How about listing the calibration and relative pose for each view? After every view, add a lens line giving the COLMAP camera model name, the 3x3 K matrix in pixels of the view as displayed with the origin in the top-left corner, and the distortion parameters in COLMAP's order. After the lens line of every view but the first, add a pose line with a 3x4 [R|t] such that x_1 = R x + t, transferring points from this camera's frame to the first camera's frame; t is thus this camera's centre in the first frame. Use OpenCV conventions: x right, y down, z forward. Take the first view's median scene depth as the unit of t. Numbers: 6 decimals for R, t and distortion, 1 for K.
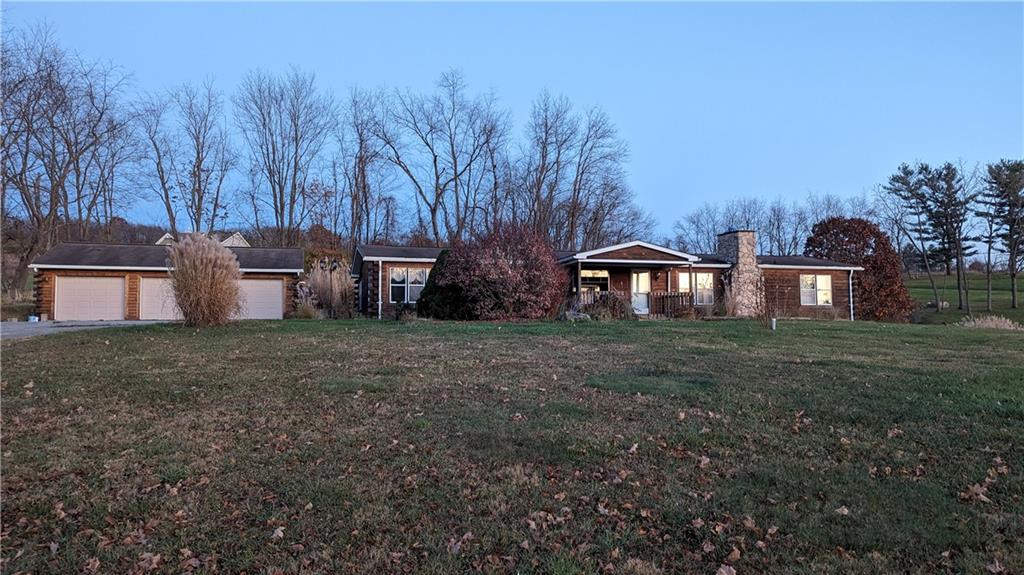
lens RADIAL K [[722.6, 0, 512.0], [0, 722.6, 287.5], [0, 0, 1]] dist [0.083151, -0.078893]
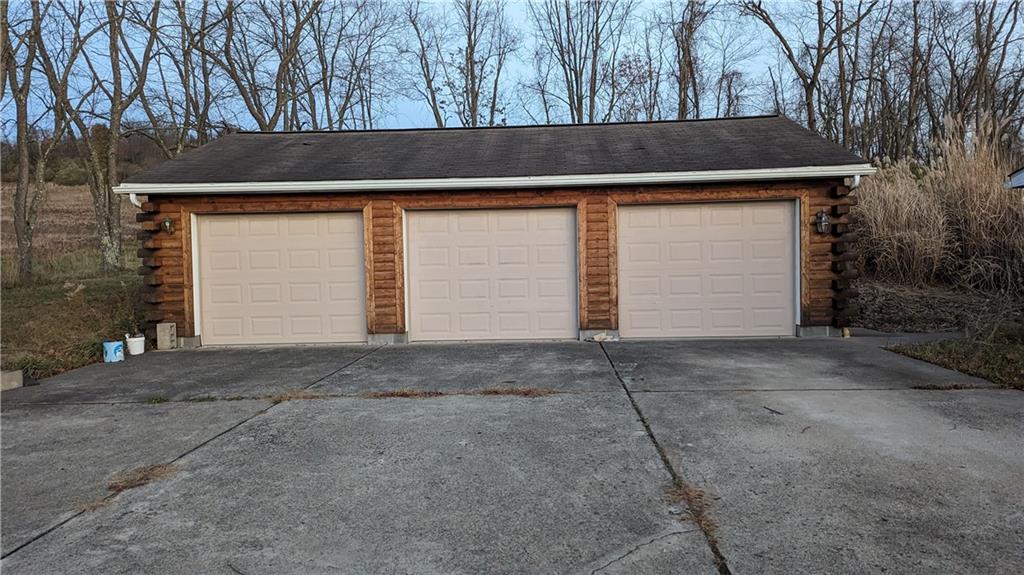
lens RADIAL K [[722.6, 0, 512.0], [0, 722.6, 287.5], [0, 0, 1]] dist [0.083151, -0.078893]
pose [[0.945401, -0.000241, -0.325910, -0.177797], [0.035156, 0.994240, 0.101244, -0.005534], [0.324008, -0.107174, 0.939964, 0.356231]]
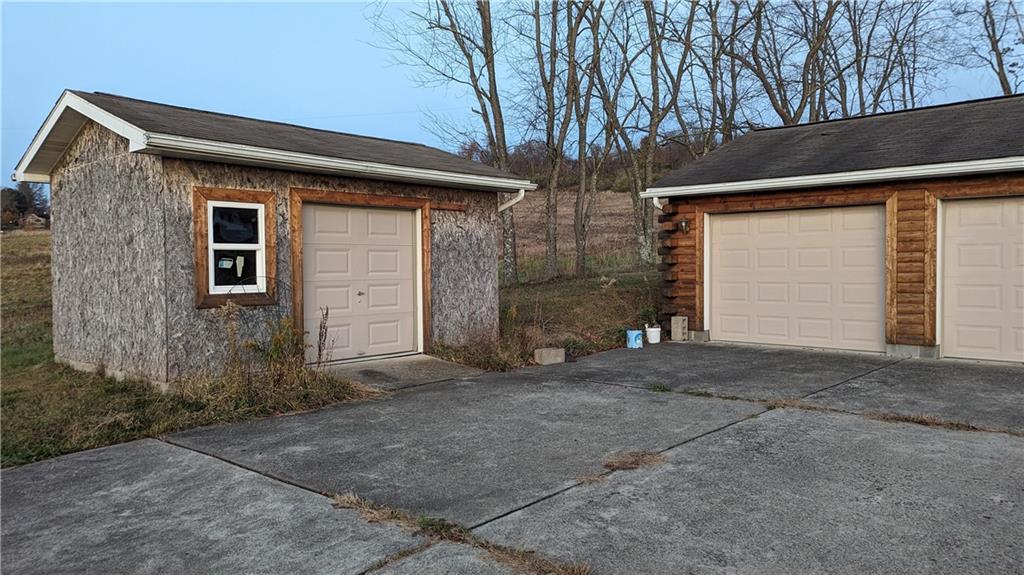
lens RADIAL K [[722.6, 0, 512.0], [0, 722.6, 287.5], [0, 0, 1]] dist [0.083151, -0.078893]
pose [[0.525418, 0.030508, -0.850297, -0.177564], [0.058969, 0.995648, 0.072161, -0.005599], [0.848799, -0.088056, 0.521332, 0.361199]]
